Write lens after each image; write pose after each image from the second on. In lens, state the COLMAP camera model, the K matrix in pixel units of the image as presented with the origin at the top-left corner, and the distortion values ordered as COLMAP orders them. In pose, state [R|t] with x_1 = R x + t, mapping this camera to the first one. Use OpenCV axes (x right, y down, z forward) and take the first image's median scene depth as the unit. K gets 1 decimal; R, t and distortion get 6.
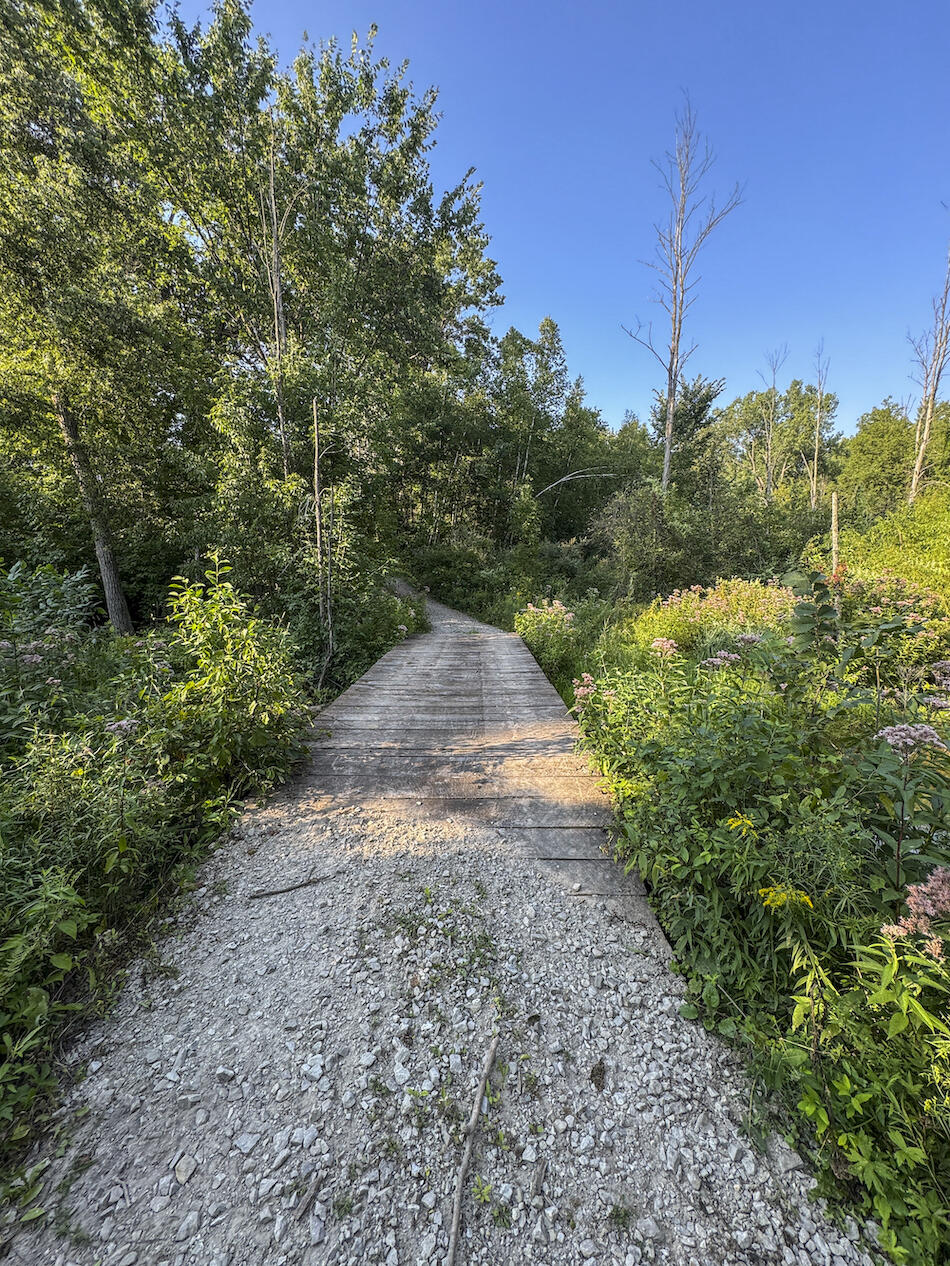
lens RADIAL K [[508.9, 0, 473.4], [0, 508.9, 633.4], [0, 0, 1]] dist [0.001162, 0.000180]
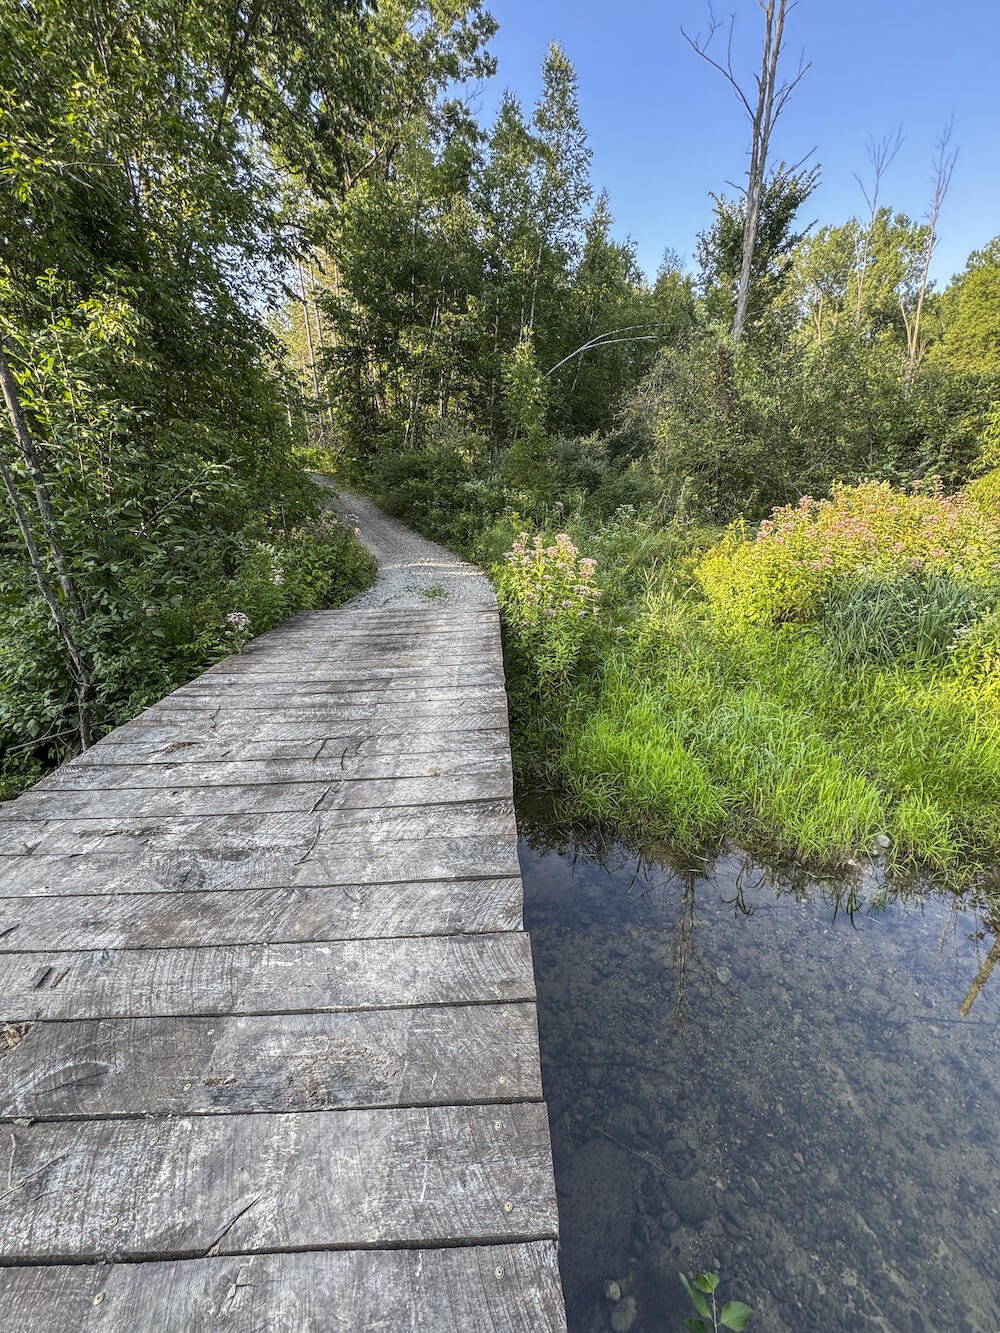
lens RADIAL K [[535.8, 0, 502.7], [0, 535.8, 665.6], [0, 0, 1]] dist [0.001162, 0.000180]
pose [[0.999007, -0.041364, 0.016536, 0.032626], [0.037037, 0.977512, 0.207600, -0.021015], [-0.024752, -0.206781, 0.978074, 0.168410]]
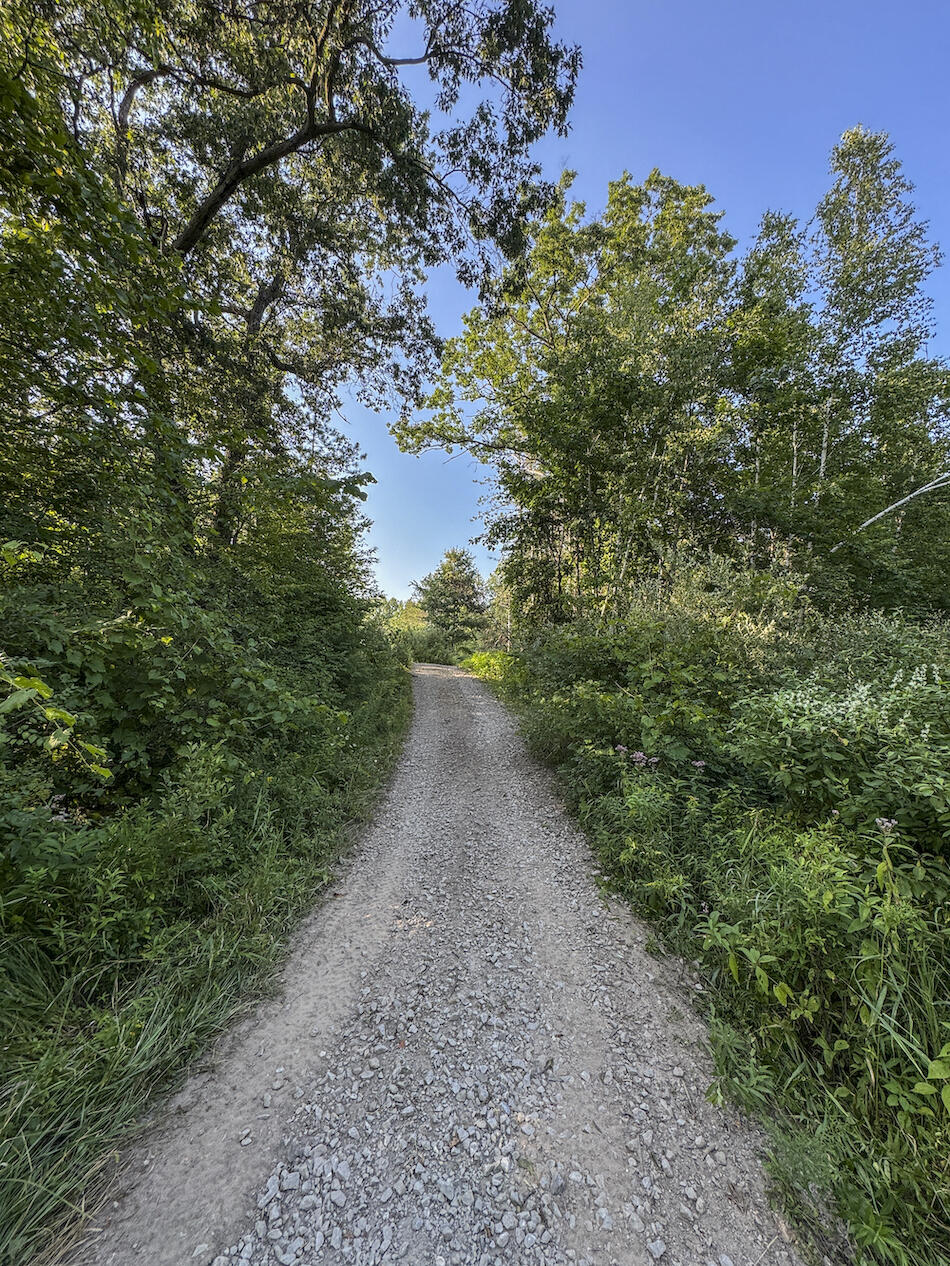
lens RADIAL K [[508.9, 0, 476.5], [0, 508.9, 631.2], [0, 0, 1]] dist [0.001162, 0.000180]
pose [[0.909340, -0.078369, -0.408606, -0.002162], [-0.021341, 0.972021, -0.233922, -0.075533], [0.415506, 0.221435, 0.882225, 0.594288]]
